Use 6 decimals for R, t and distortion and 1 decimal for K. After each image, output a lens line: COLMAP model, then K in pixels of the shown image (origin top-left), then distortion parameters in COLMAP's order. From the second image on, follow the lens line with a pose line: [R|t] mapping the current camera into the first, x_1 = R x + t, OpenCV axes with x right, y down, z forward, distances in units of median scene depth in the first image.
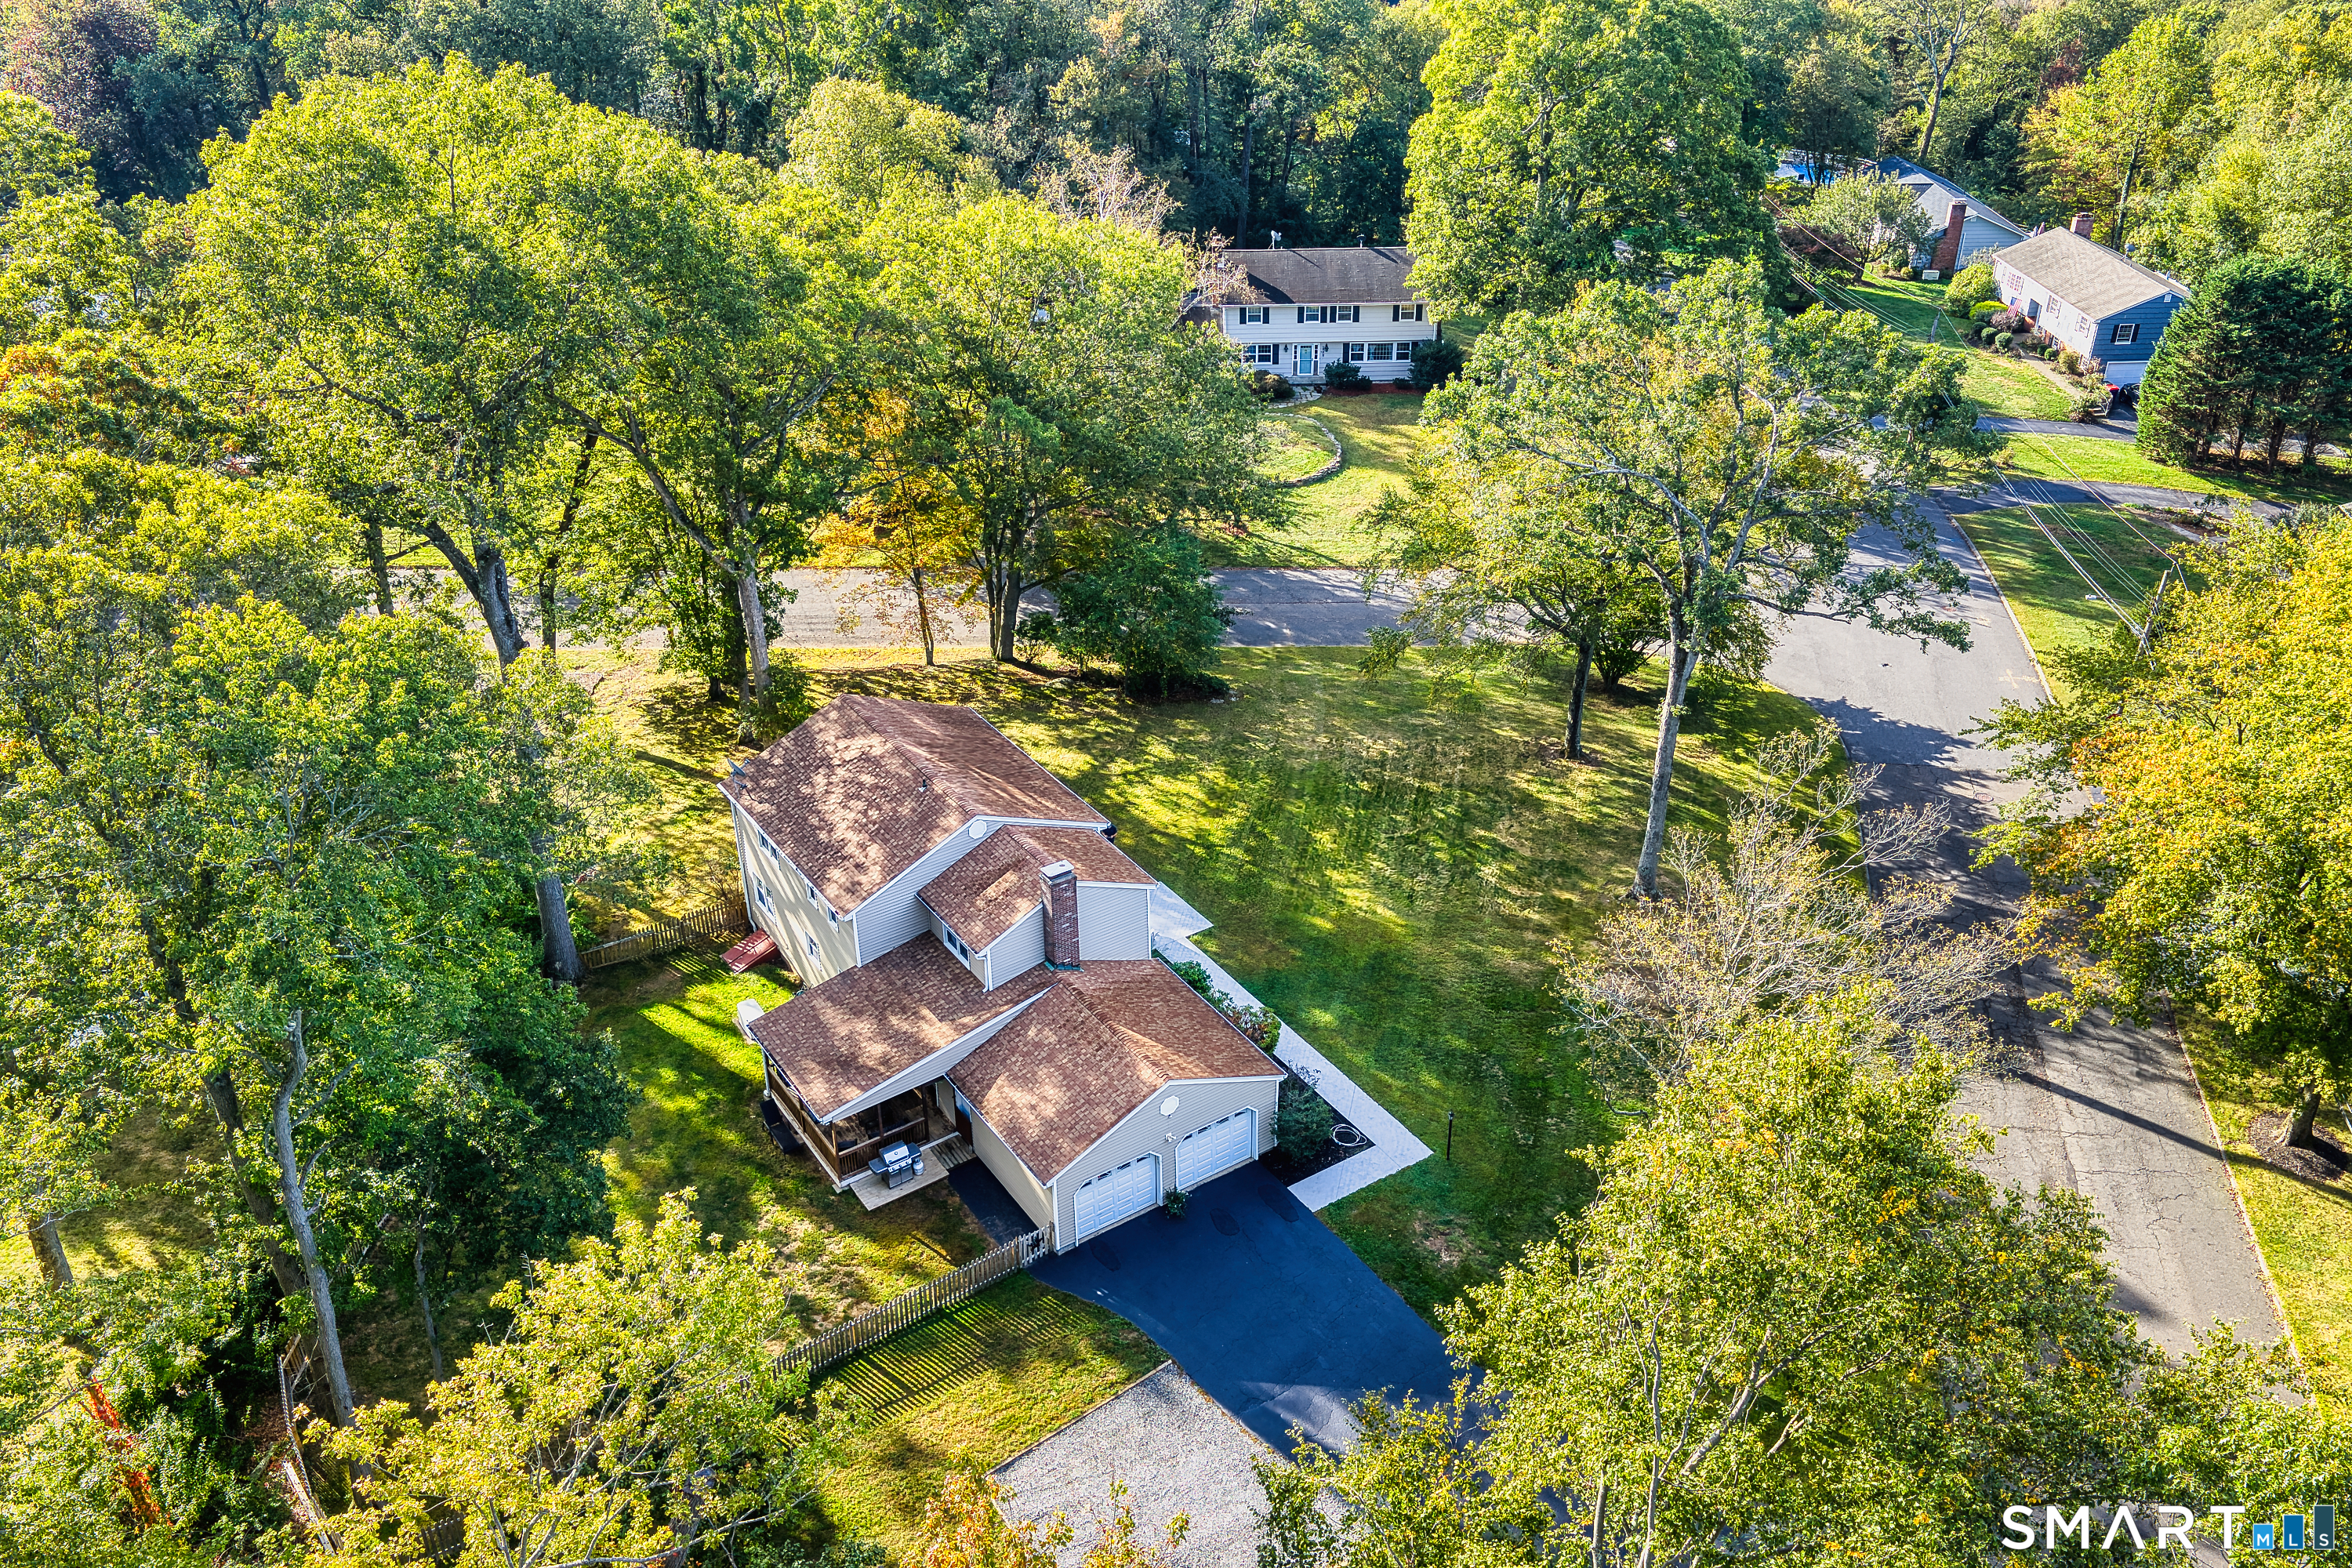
lens RADIAL K [[1862.1, 0, 1176.0], [0, 1862.1, 784.0], [0, 0, 1]] dist [0.038093, -0.004742]
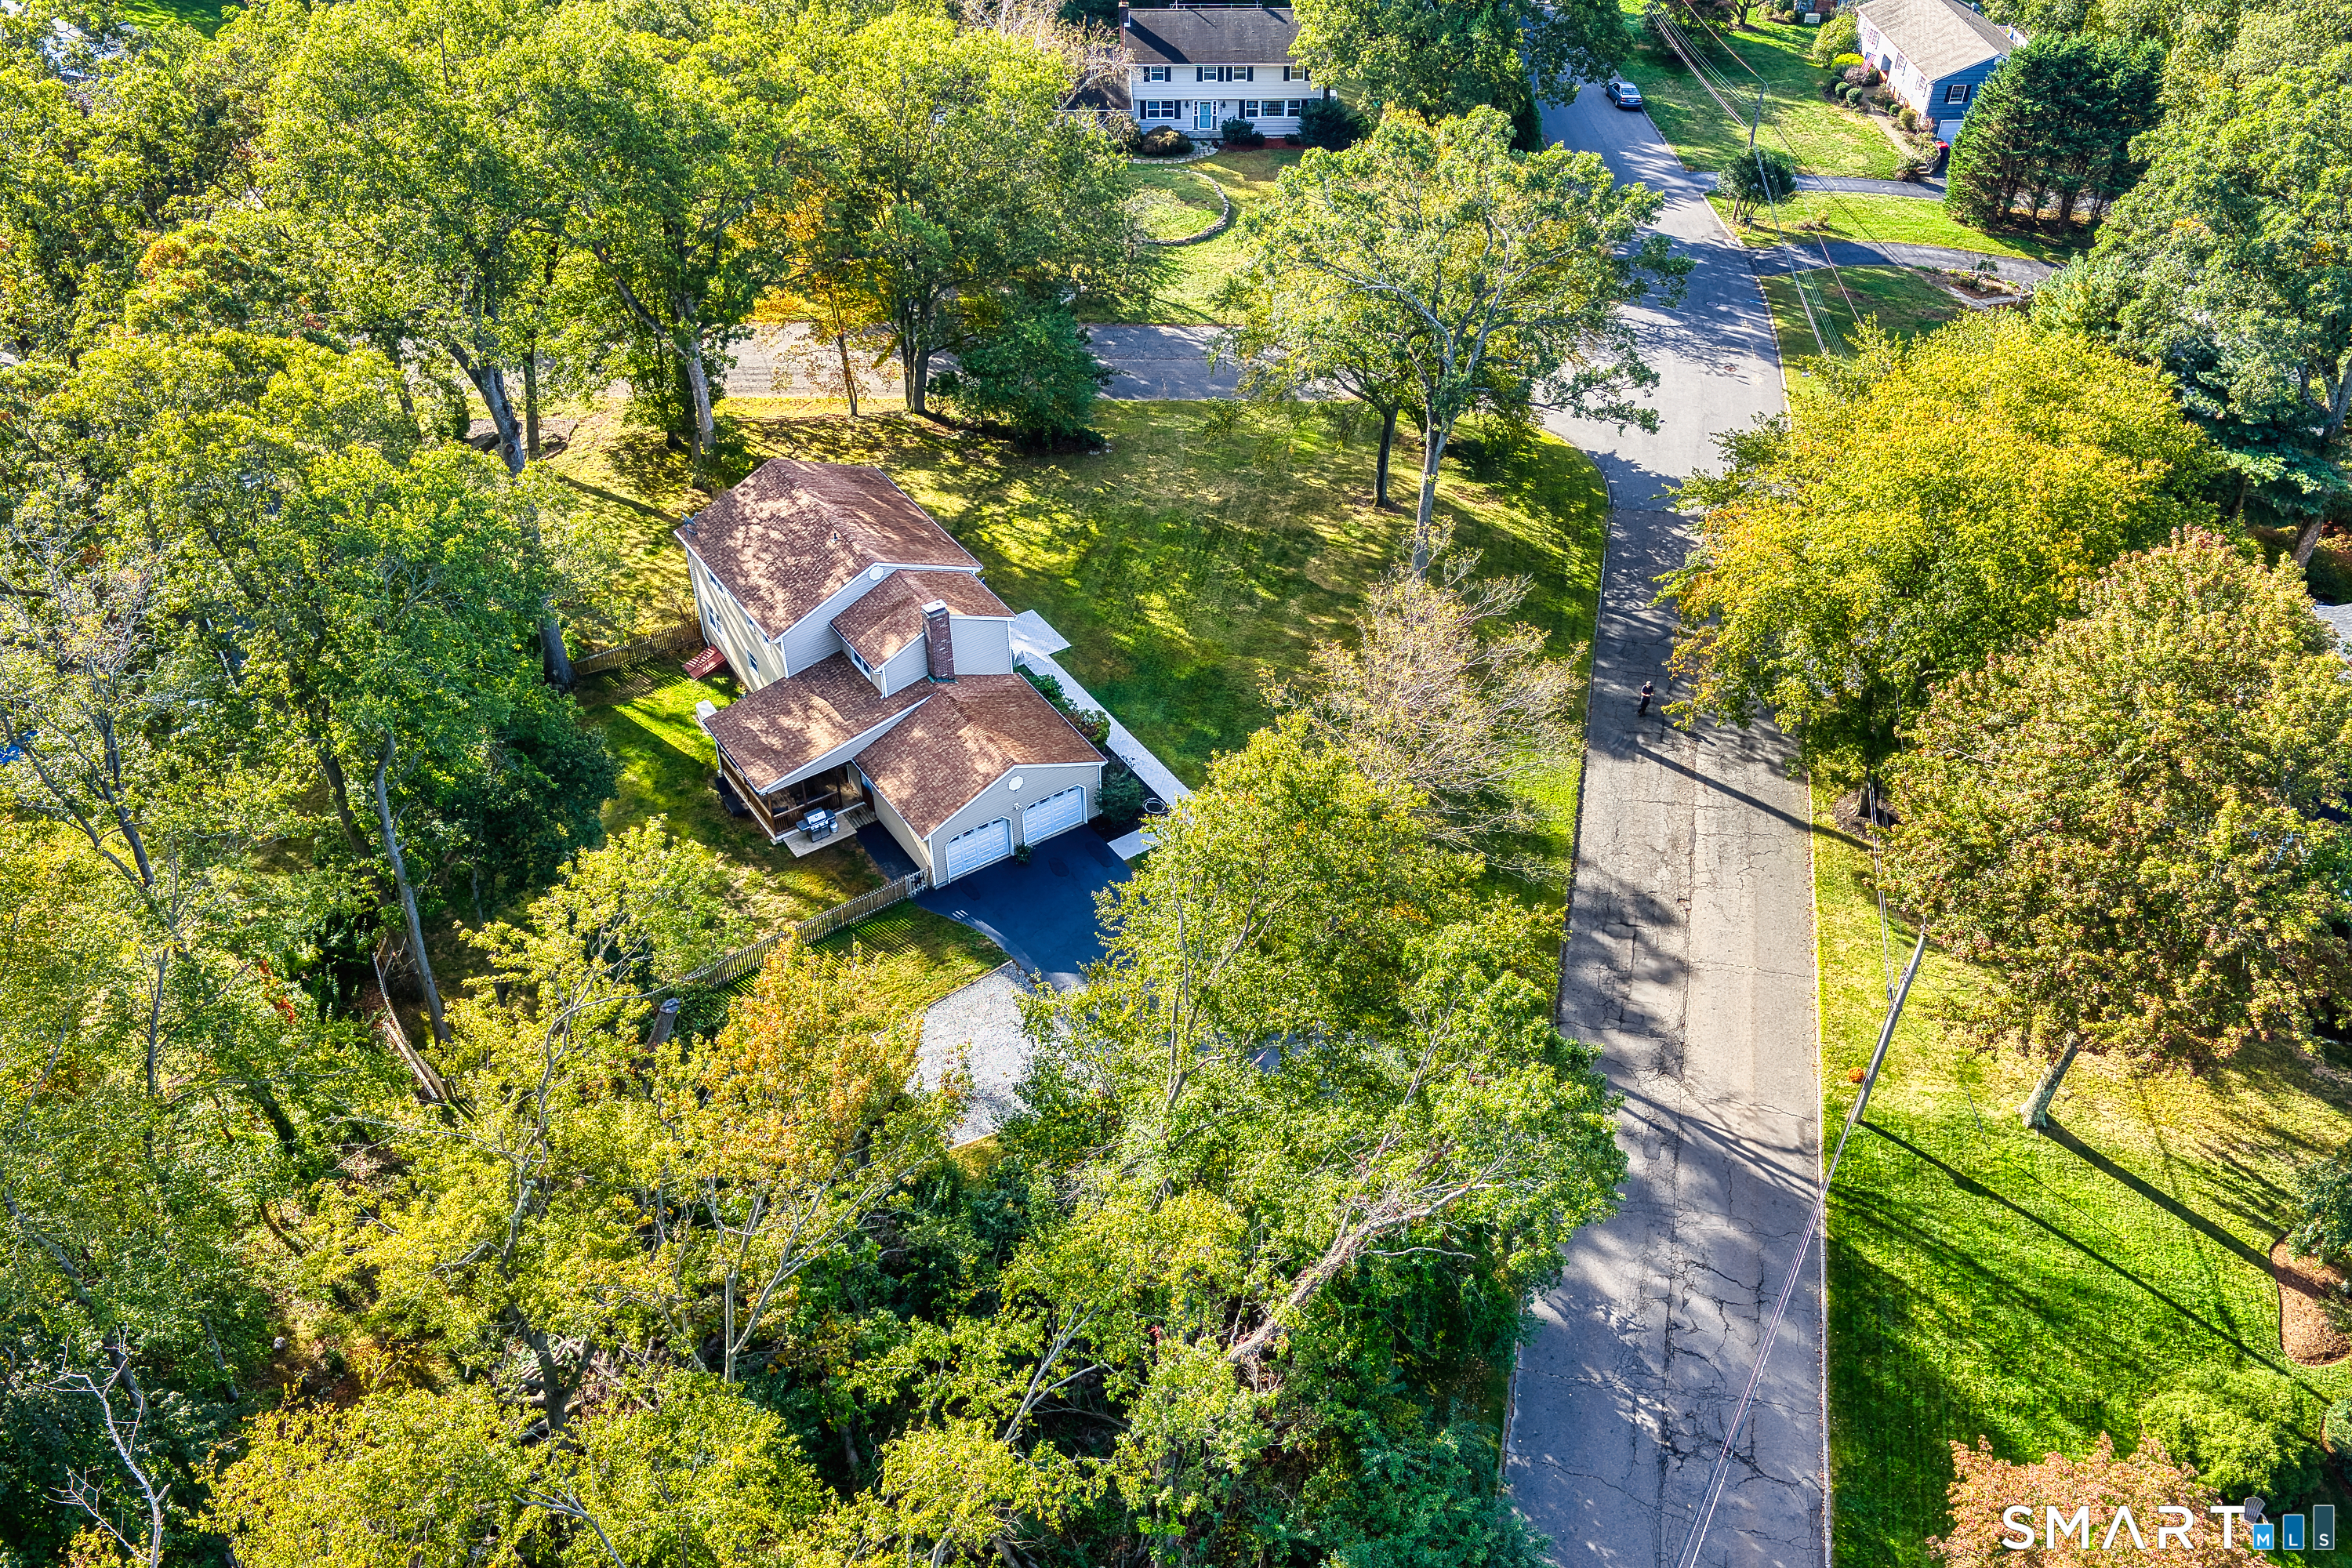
lens RADIAL K [[1873.7, 0, 1202.9], [0, 1873.7, 763.6], [0, 0, 1]] dist [0.028153, -0.000966]
pose [[0.999646, 0.003805, 0.026314, 0.075948], [-0.007846, 0.987852, 0.155199, -0.042635], [-0.025404, -0.155351, 0.987533, -0.276368]]
